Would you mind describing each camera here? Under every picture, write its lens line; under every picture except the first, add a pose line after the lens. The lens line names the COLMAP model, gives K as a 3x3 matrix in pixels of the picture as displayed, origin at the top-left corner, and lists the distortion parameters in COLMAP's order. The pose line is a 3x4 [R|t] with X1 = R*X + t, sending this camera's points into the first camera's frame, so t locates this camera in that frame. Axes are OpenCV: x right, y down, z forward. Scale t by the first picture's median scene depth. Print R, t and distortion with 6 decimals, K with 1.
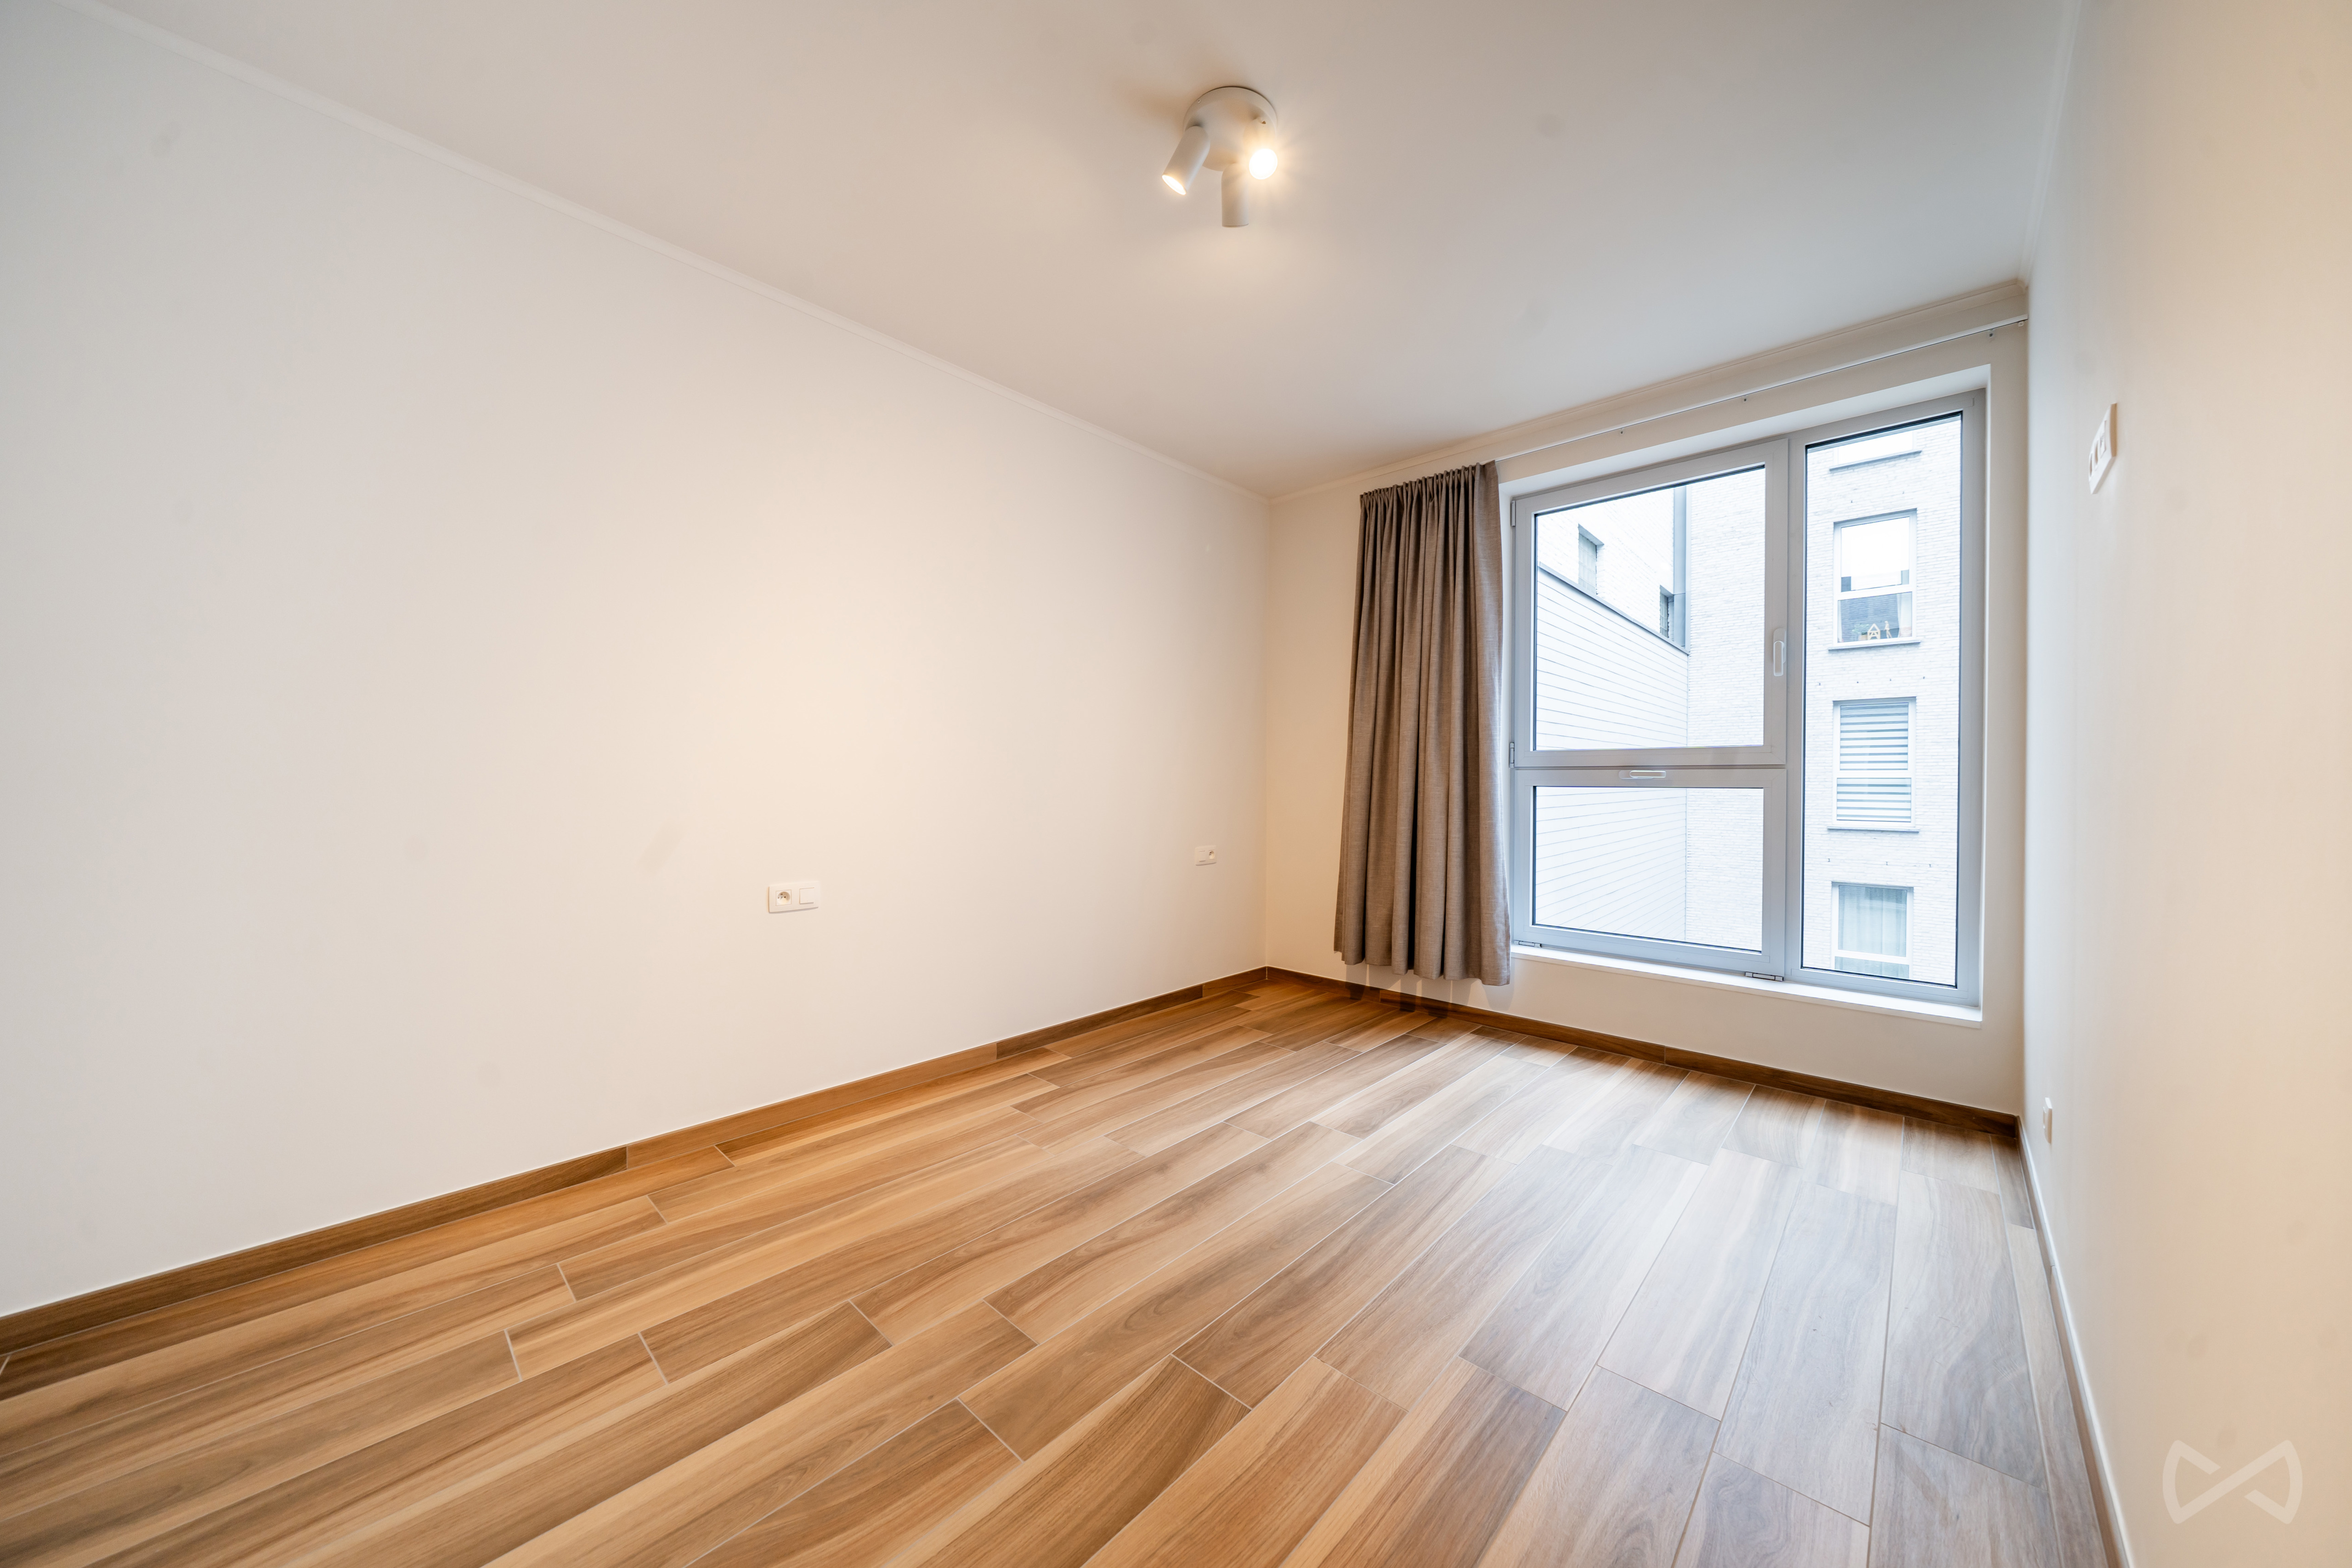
lens RADIAL K [[806.8, 0, 1168.7], [0, 806.8, 788.6], [0, 0, 1]] dist [-0.005578, 0.000015]
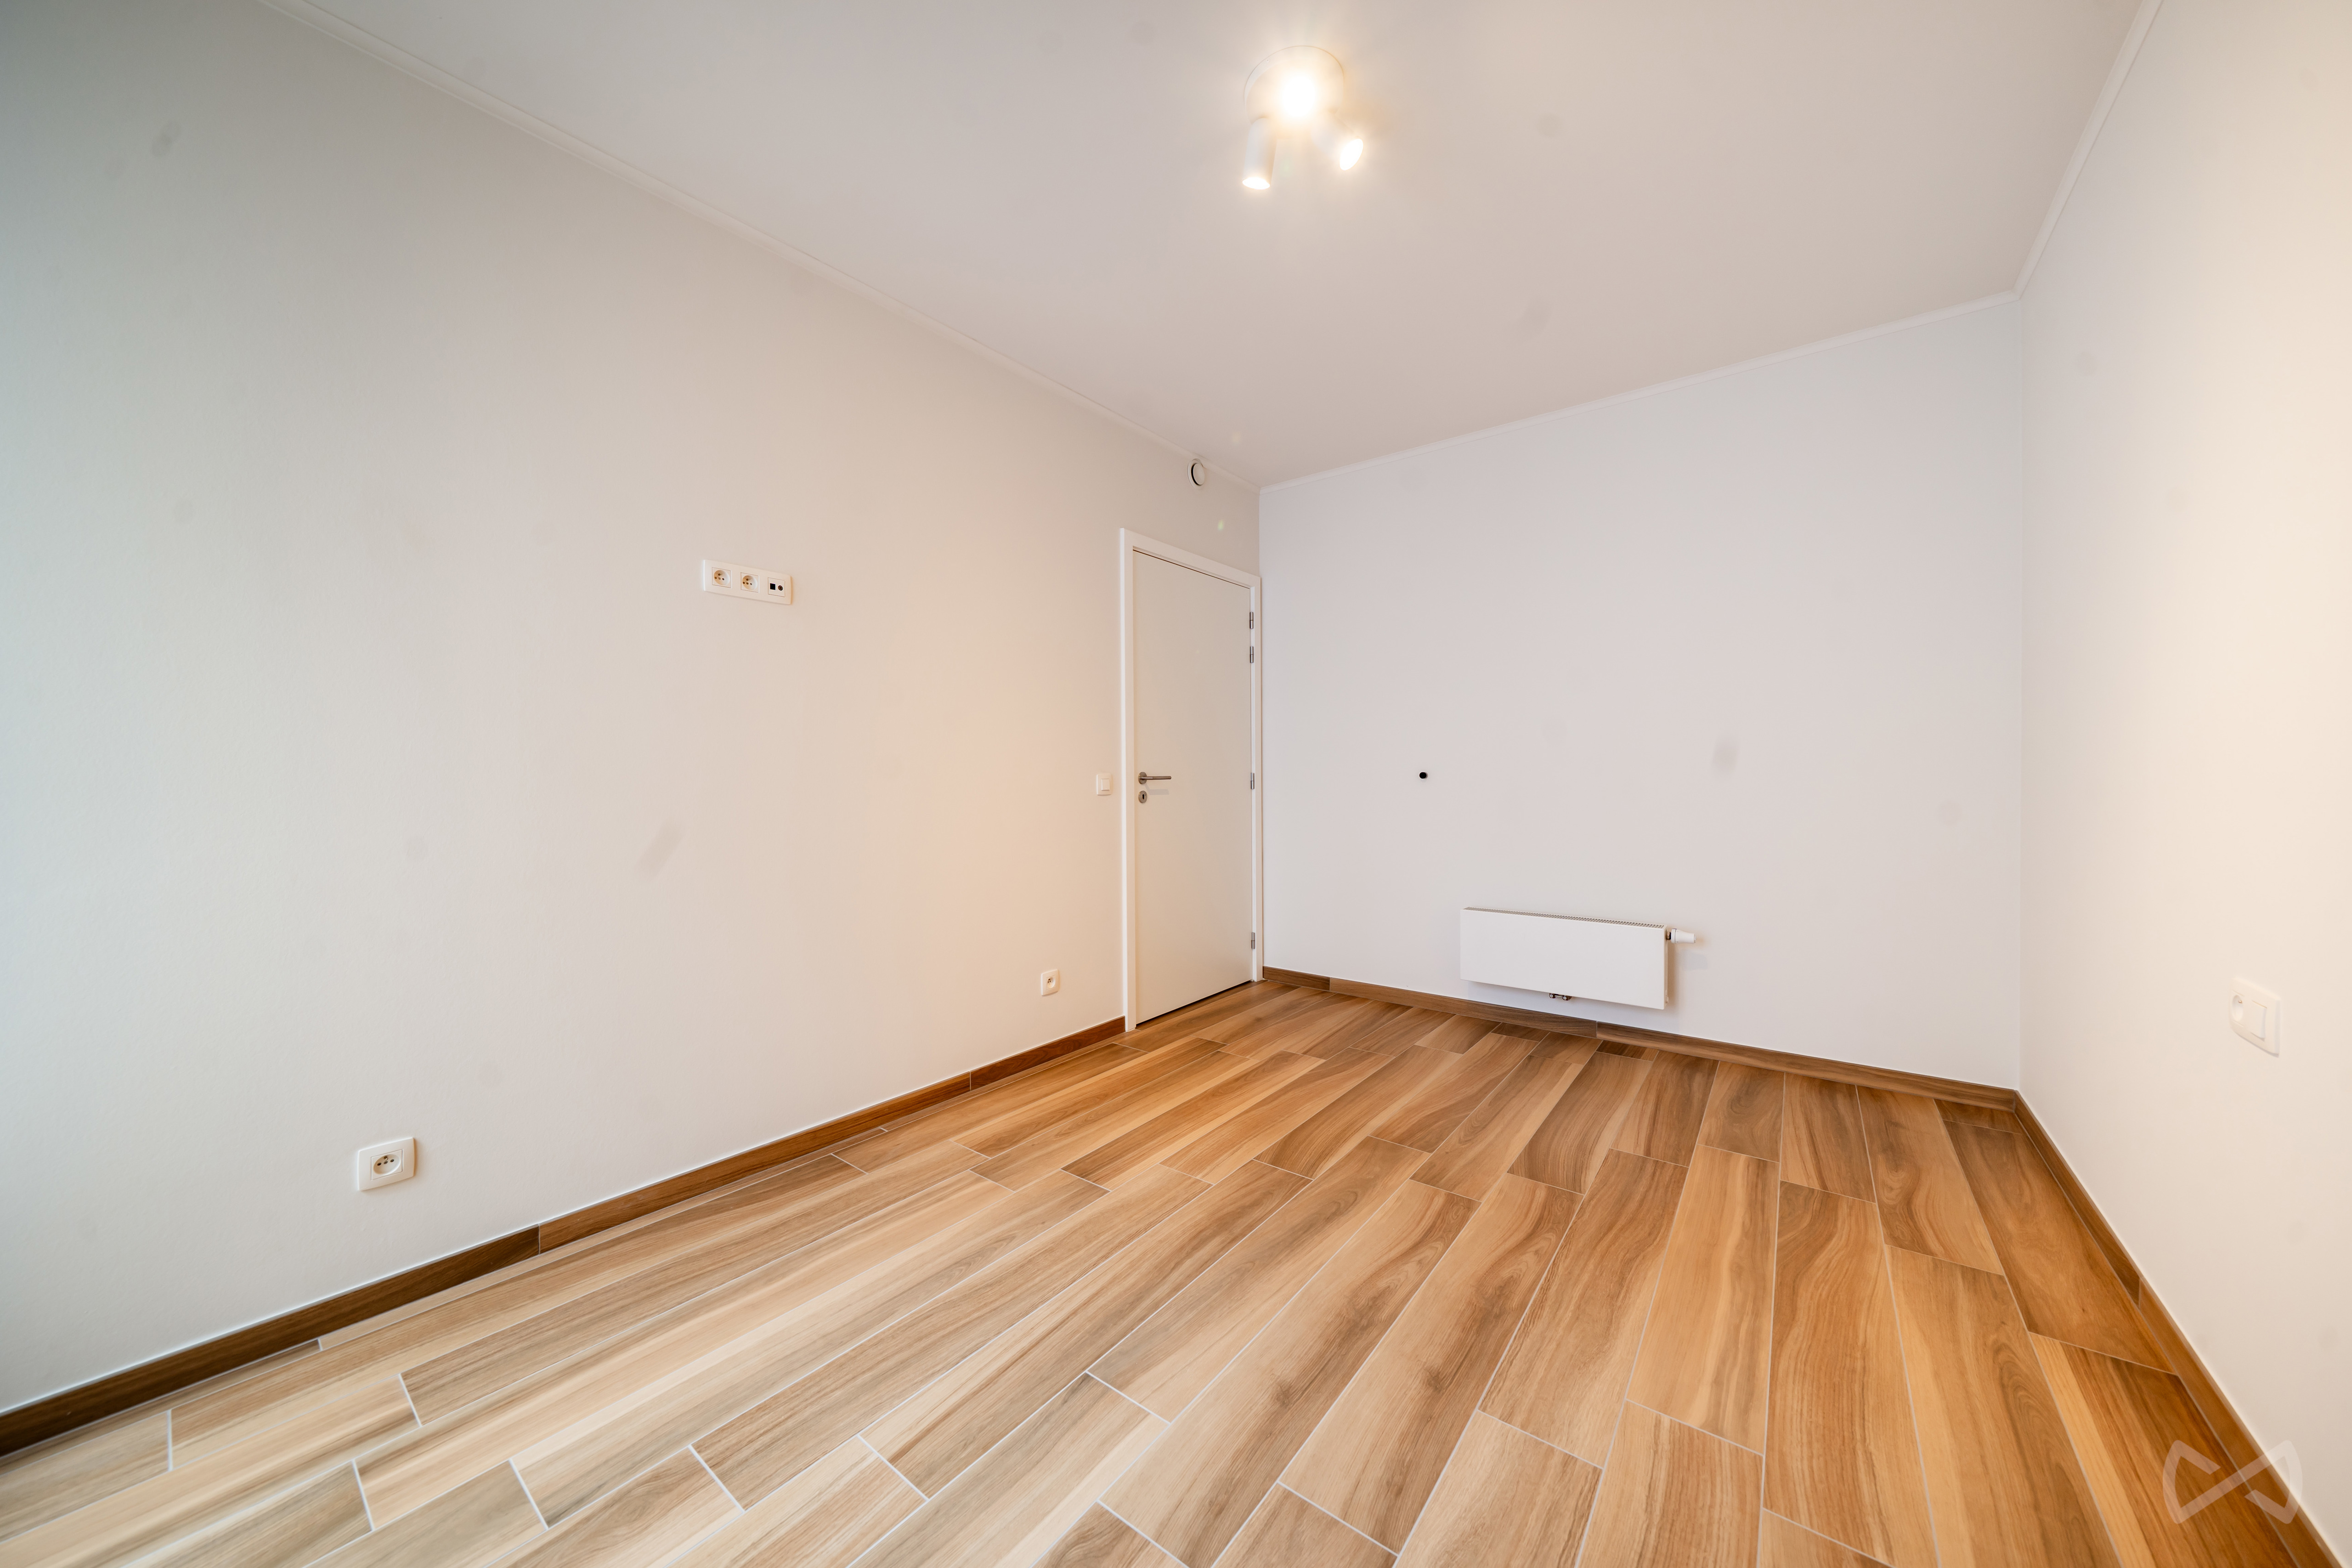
lens RADIAL K [[806.8, 0, 1168.7], [0, 806.8, 788.6], [0, 0, 1]] dist [-0.005578, 0.000015]
pose [[-0.995640, 0.004607, -0.093163, 0.326507], [0.002124, 0.999640, 0.026733, -0.022586], [0.093253, 0.026419, -0.995292, 2.003574]]
